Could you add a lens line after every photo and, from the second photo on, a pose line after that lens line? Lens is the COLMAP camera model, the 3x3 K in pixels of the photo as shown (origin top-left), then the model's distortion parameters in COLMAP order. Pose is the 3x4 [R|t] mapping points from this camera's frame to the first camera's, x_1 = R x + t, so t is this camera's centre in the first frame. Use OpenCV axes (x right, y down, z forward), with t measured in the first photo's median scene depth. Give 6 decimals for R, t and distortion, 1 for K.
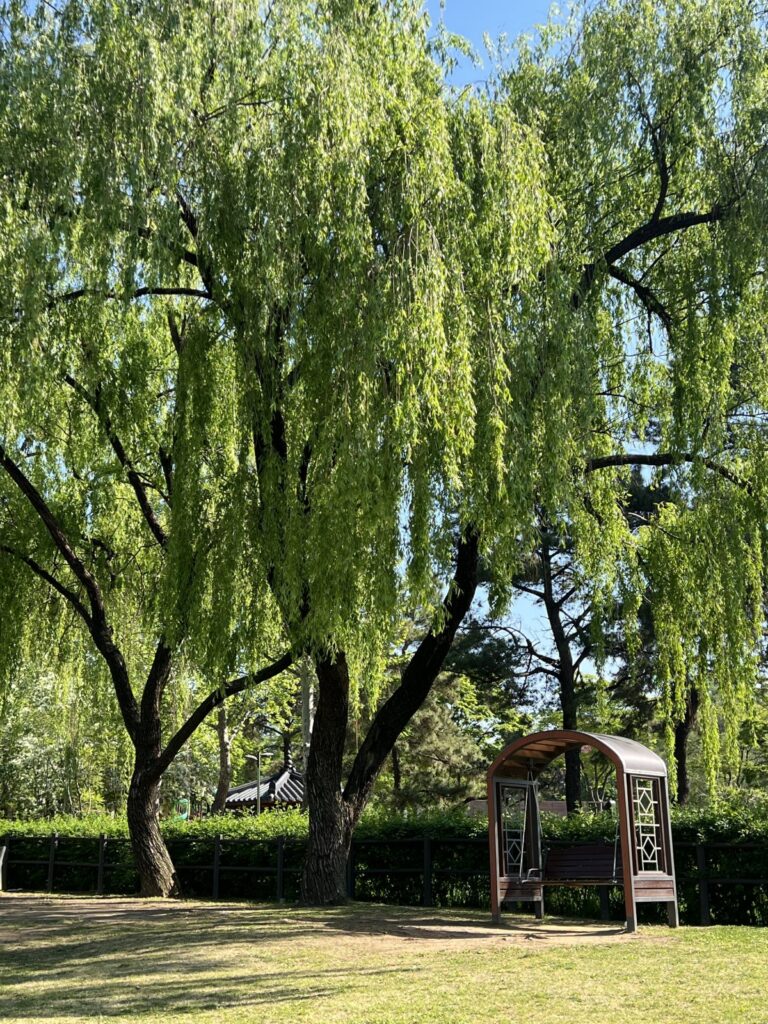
lens RADIAL K [[1319.6, 0, 384.0], [0, 1319.6, 512.0], [0, 0, 1]] dist [0.199209, -0.790548]
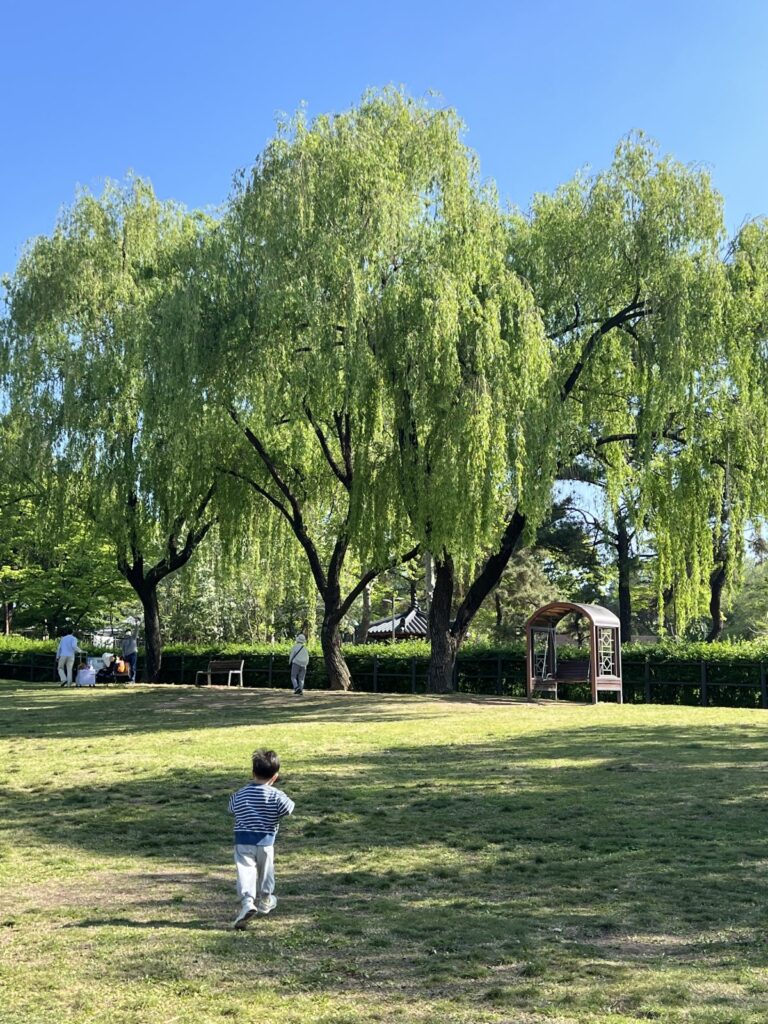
lens RADIAL K [[1319.6, 0, 384.0], [0, 1319.6, 512.0], [0, 0, 1]] dist [0.199209, -0.790548]
pose [[0.995800, 0.003975, -0.091469, 0.034265], [0.007454, 0.992220, 0.124274, -0.136013], [0.091251, -0.124434, 0.988023, -0.591771]]
